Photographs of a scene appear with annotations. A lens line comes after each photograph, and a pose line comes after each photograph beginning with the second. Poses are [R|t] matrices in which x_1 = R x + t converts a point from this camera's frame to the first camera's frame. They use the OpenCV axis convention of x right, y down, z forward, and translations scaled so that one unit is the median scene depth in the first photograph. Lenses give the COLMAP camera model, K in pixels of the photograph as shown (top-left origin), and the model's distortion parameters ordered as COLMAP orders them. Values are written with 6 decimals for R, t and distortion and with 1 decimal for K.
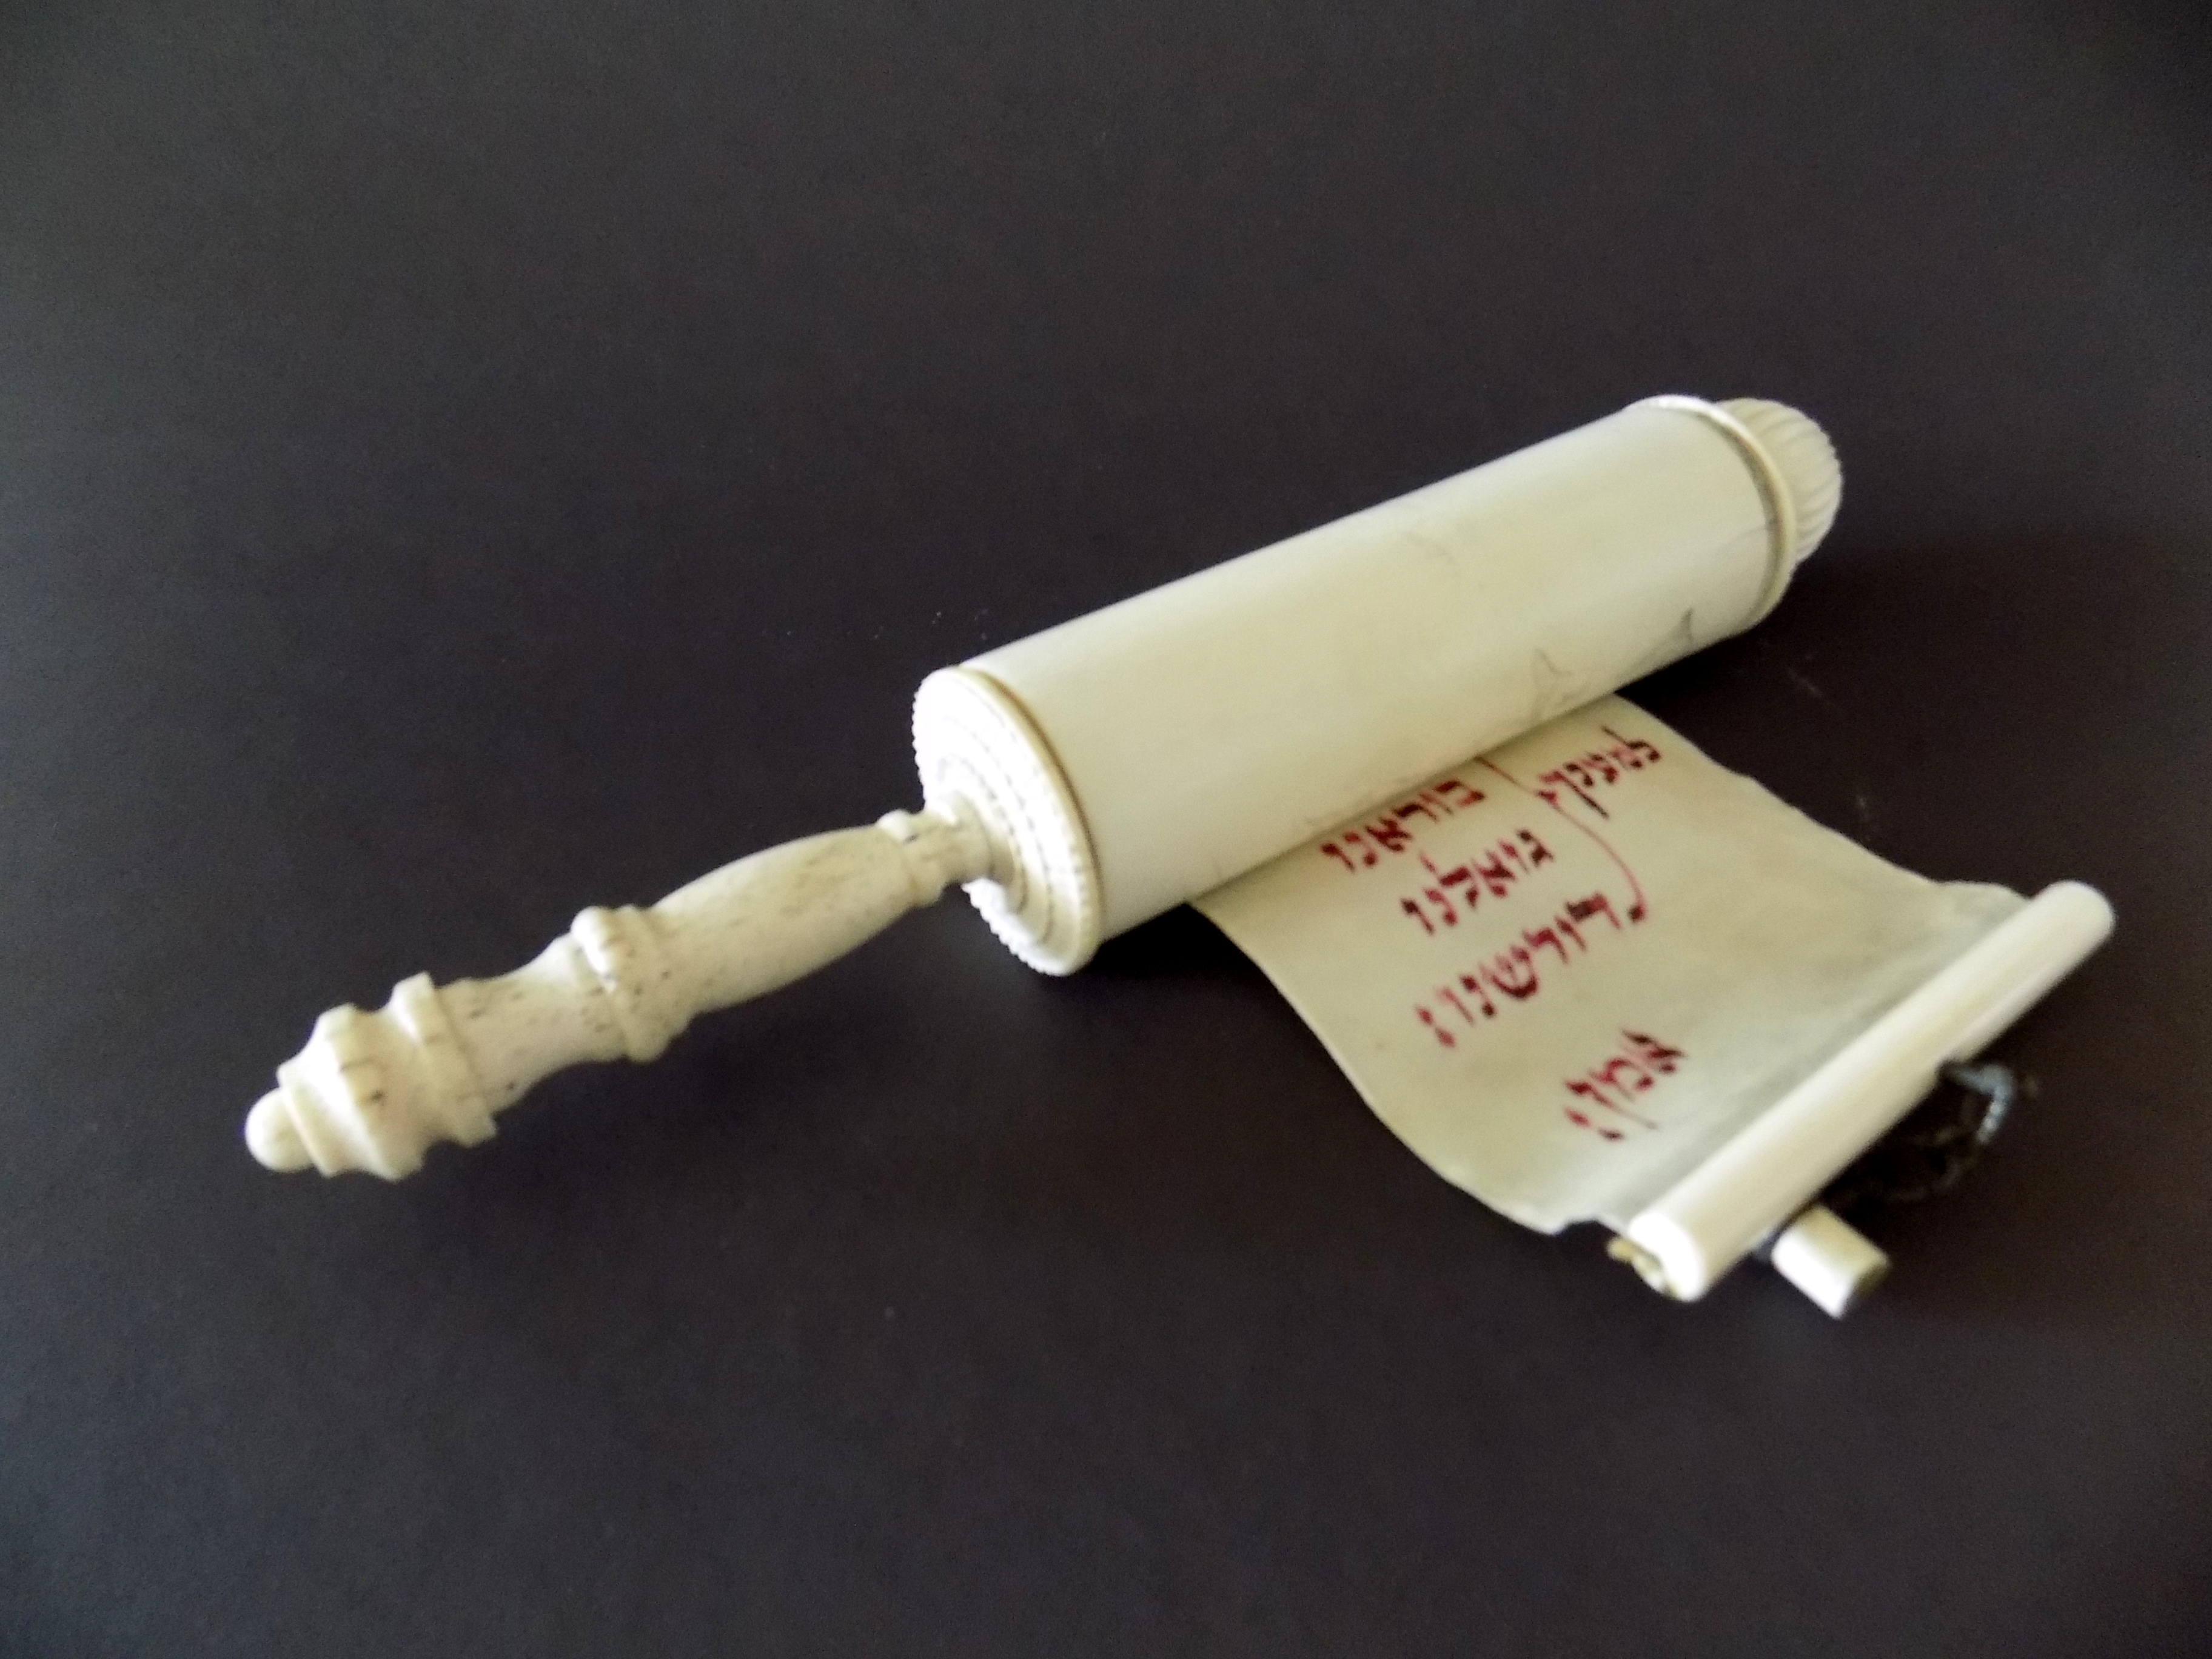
lens RADIAL K [[1499.5, 0, 1116.8], [0, 1499.5, 822.5], [0, 0, 1]] dist [-0.052122, 0.002157]
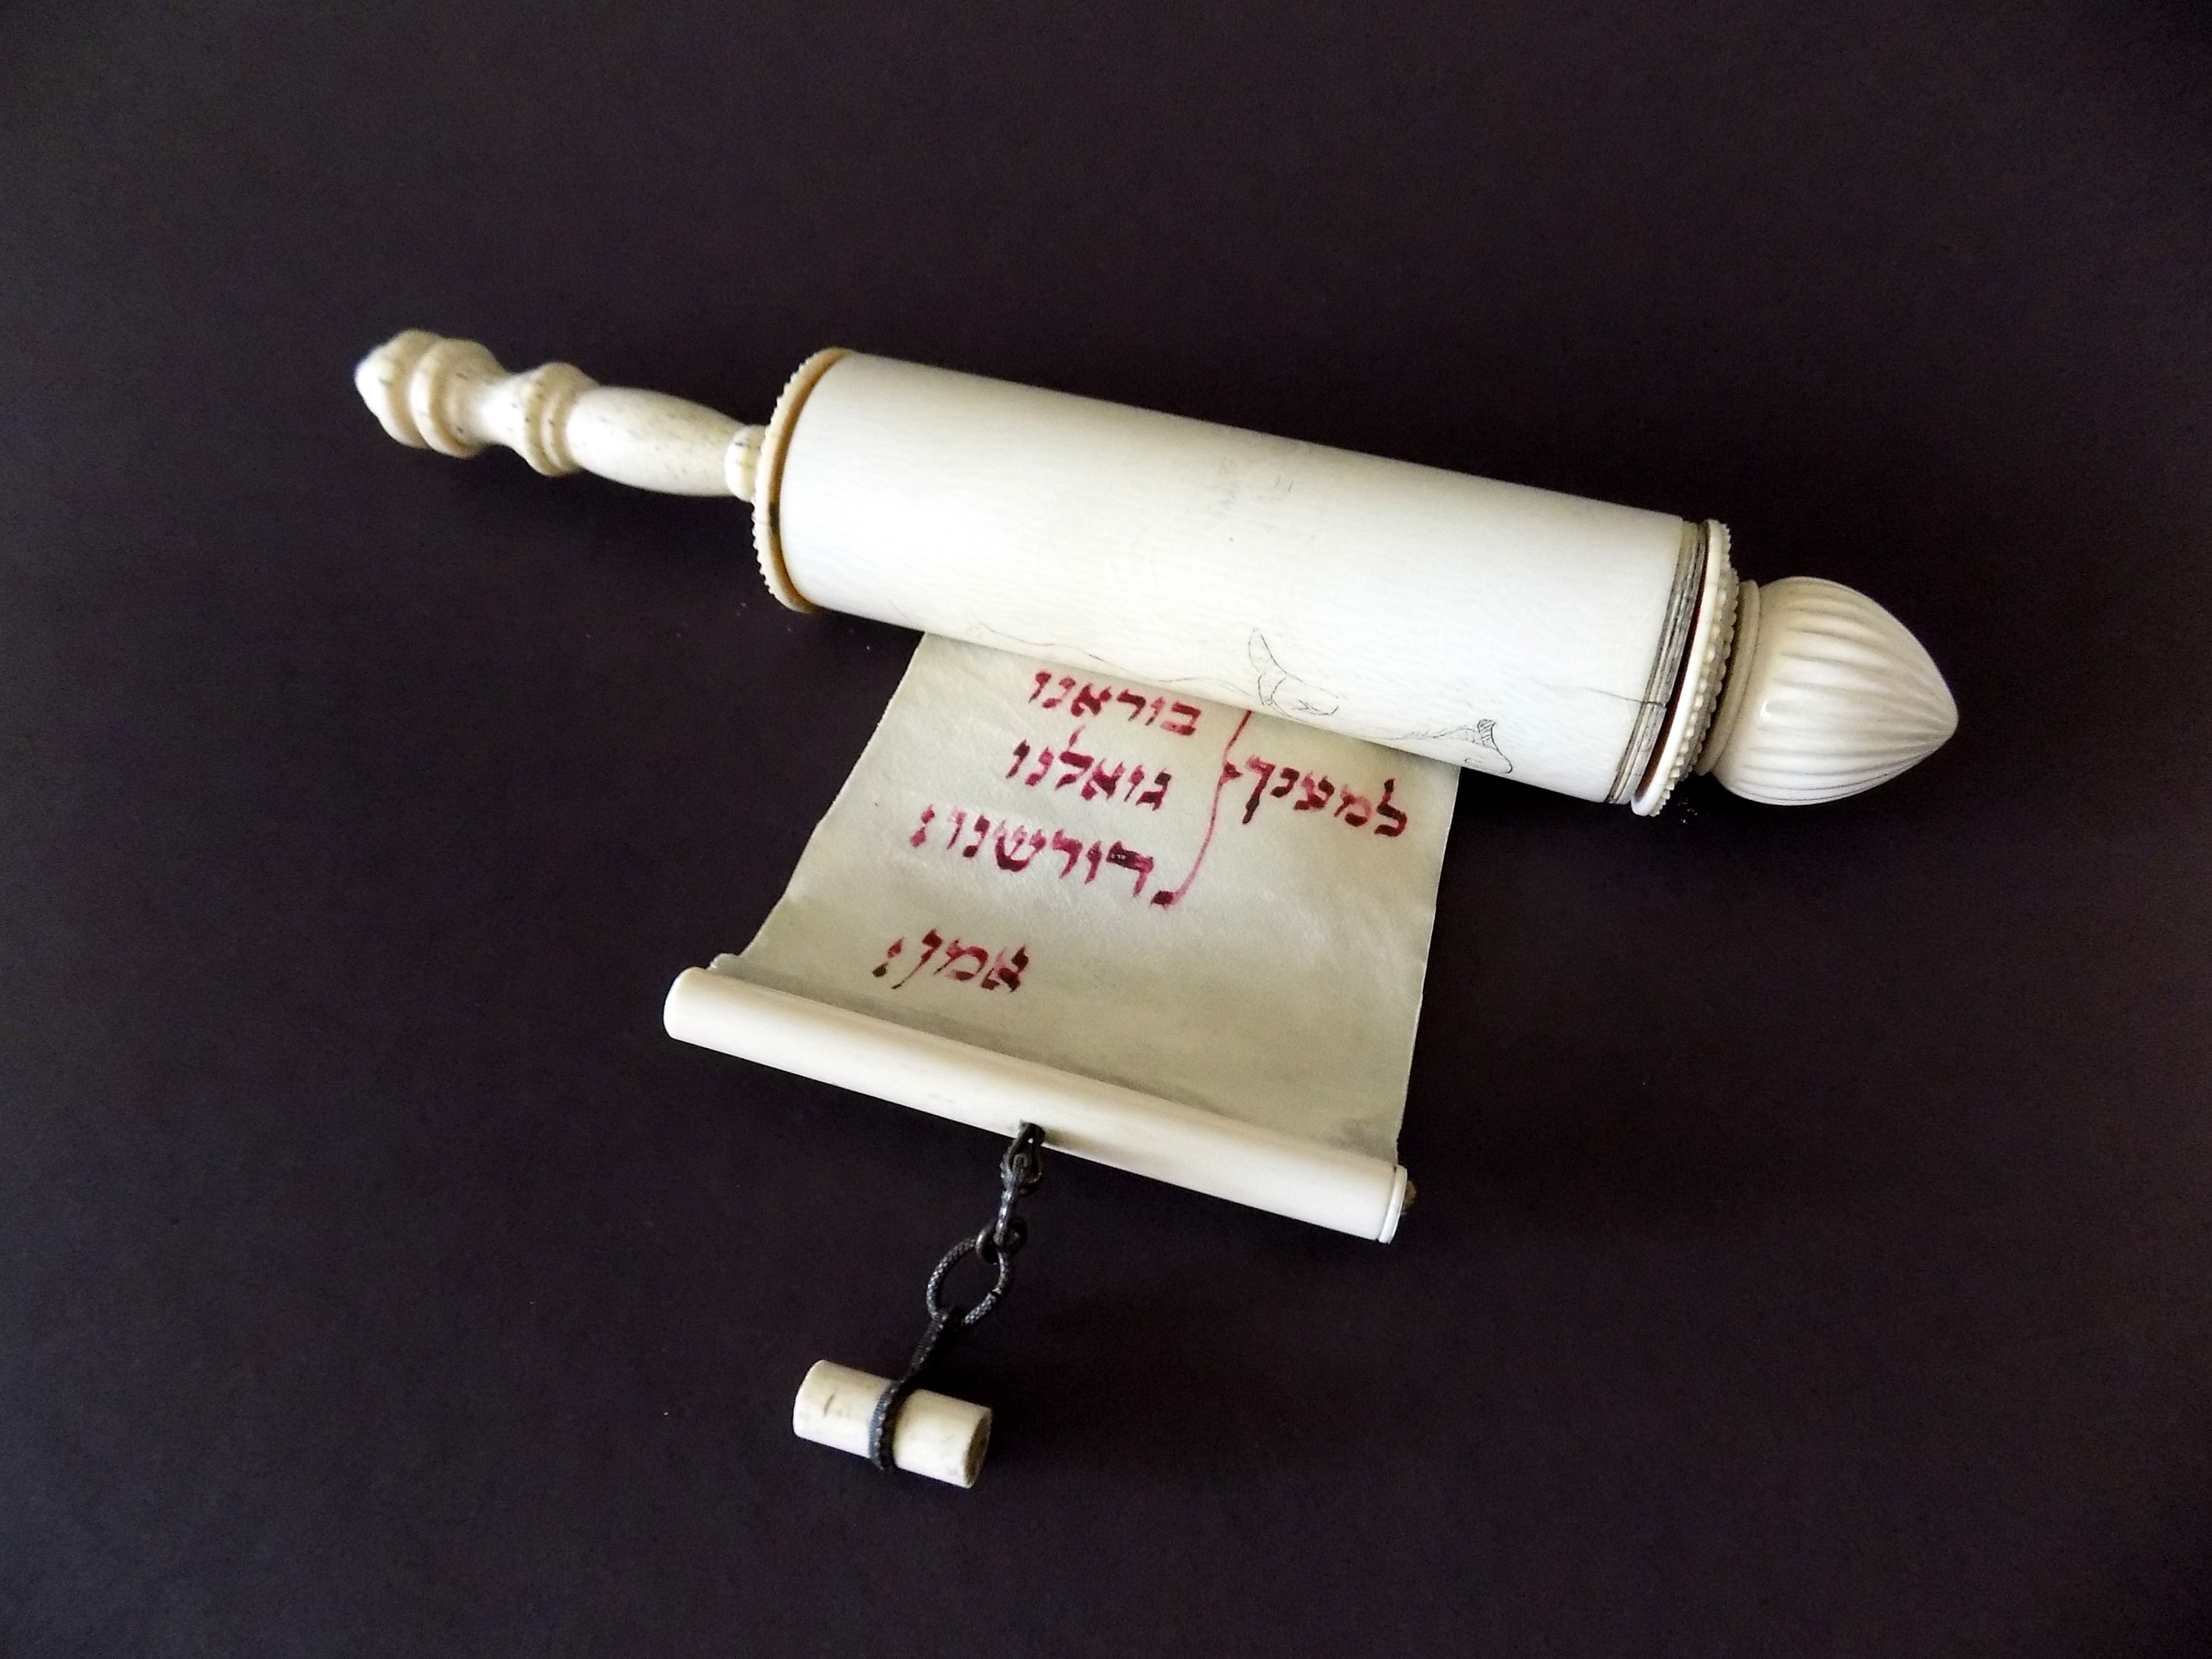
lens RADIAL K [[1499.5, 0, 1089.0], [0, 1499.5, 813.3], [0, 0, 1]] dist [-0.052122, 0.002157]
pose [[0.574406, 0.616974, -0.537960, 0.825878], [-0.524263, 0.782002, 0.337078, -0.296103], [0.628654, 0.088413, 0.772643, 0.189349]]
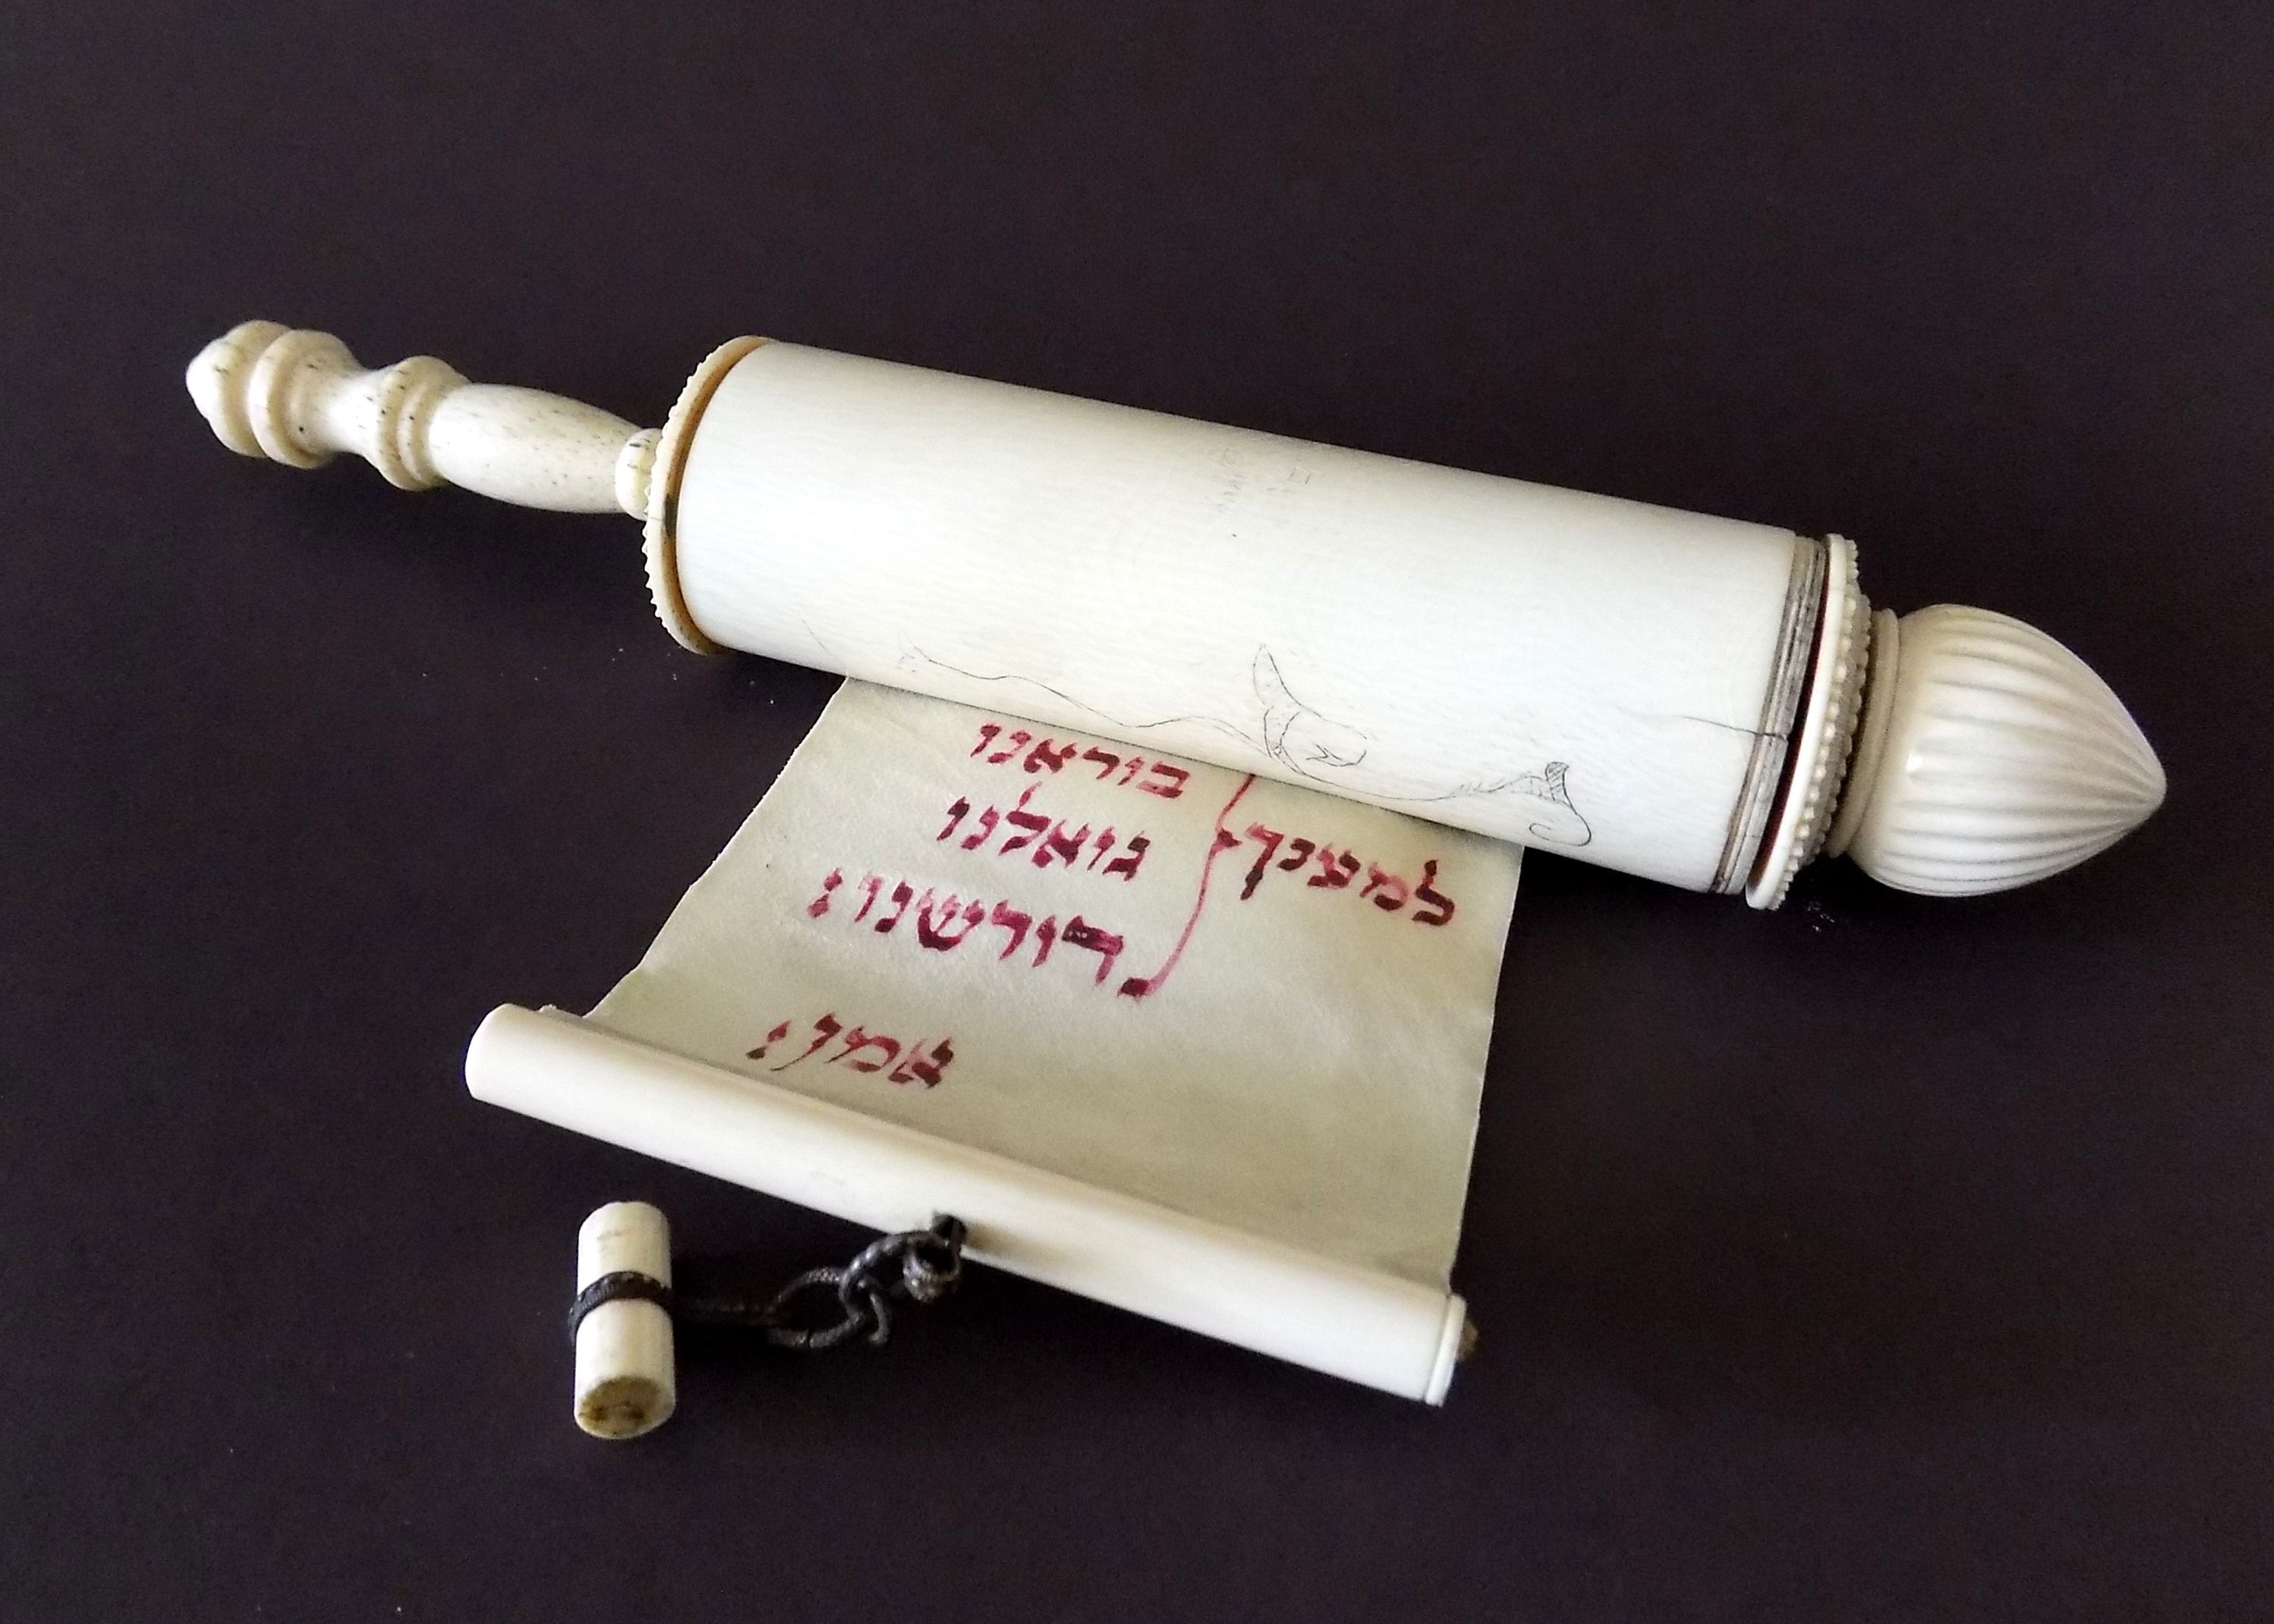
lens RADIAL K [[1869.3, 0, 1006.1], [0, 1869.3, 714.6], [0, 0, 1]] dist [-0.071515, 0.042955]
pose [[0.538300, 0.489875, -0.685751, 0.898010], [-0.558458, 0.816748, 0.145076, -0.153842], [0.631155, 0.304869, 0.713231, 0.239734]]
